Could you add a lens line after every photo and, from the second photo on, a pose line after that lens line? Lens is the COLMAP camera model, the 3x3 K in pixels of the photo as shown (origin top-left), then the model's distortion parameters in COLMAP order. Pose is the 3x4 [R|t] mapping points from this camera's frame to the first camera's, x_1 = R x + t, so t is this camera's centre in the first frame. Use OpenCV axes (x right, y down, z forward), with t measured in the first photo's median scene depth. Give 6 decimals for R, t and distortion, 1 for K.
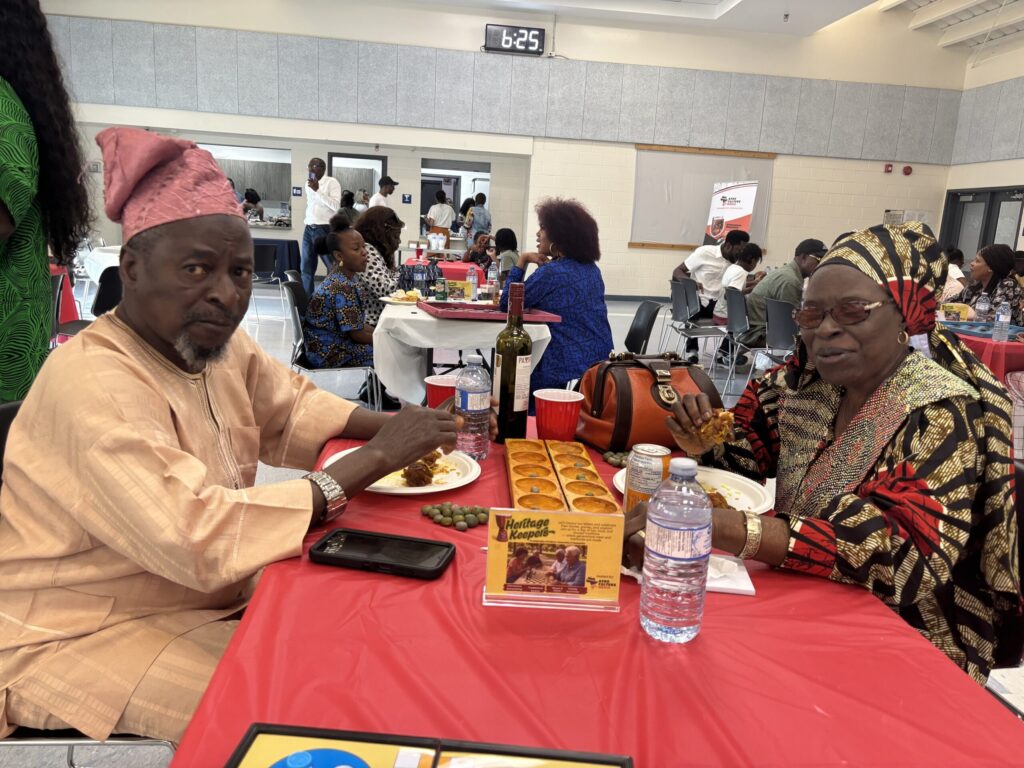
lens RADIAL K [[779.3, 0, 512.9], [0, 779.3, 384.0], [0, 0, 1]] dist [0.064990, -0.045953]
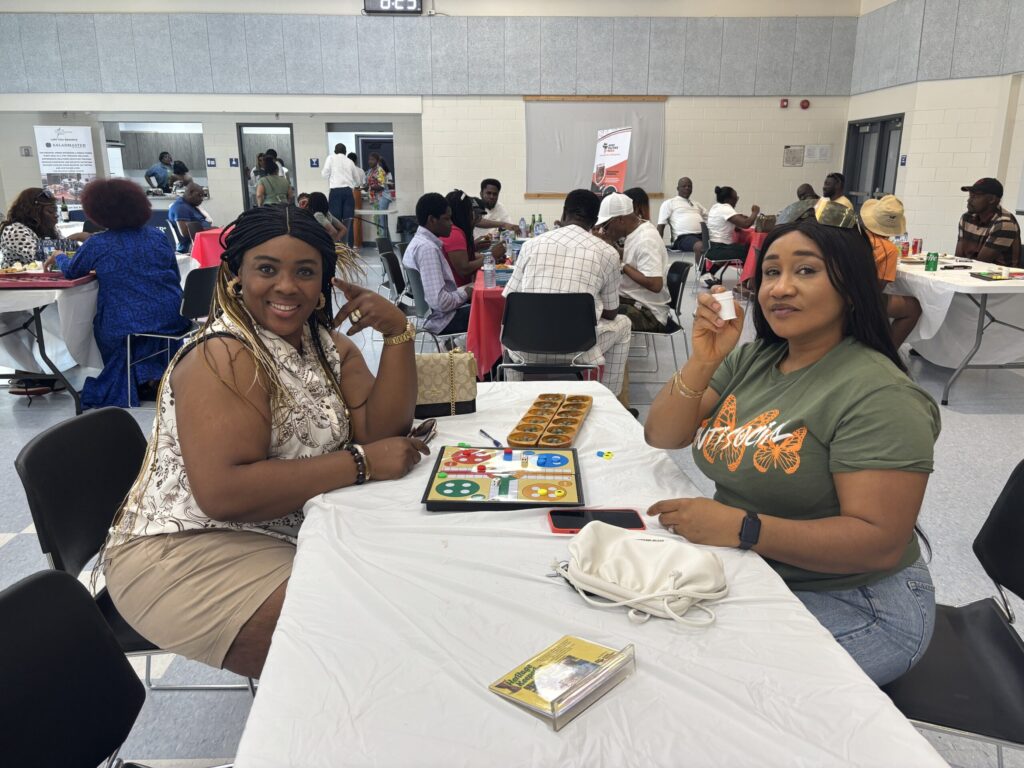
lens RADIAL K [[779.3, 0, 517.9], [0, 779.3, 376.3], [0, 0, 1]] dist [0.064990, -0.045953]
pose [[0.994310, -0.033487, -0.101129, 0.247934], [0.038737, 0.997978, 0.050398, 0.005603], [0.099237, -0.054029, 0.993596, -0.032359]]
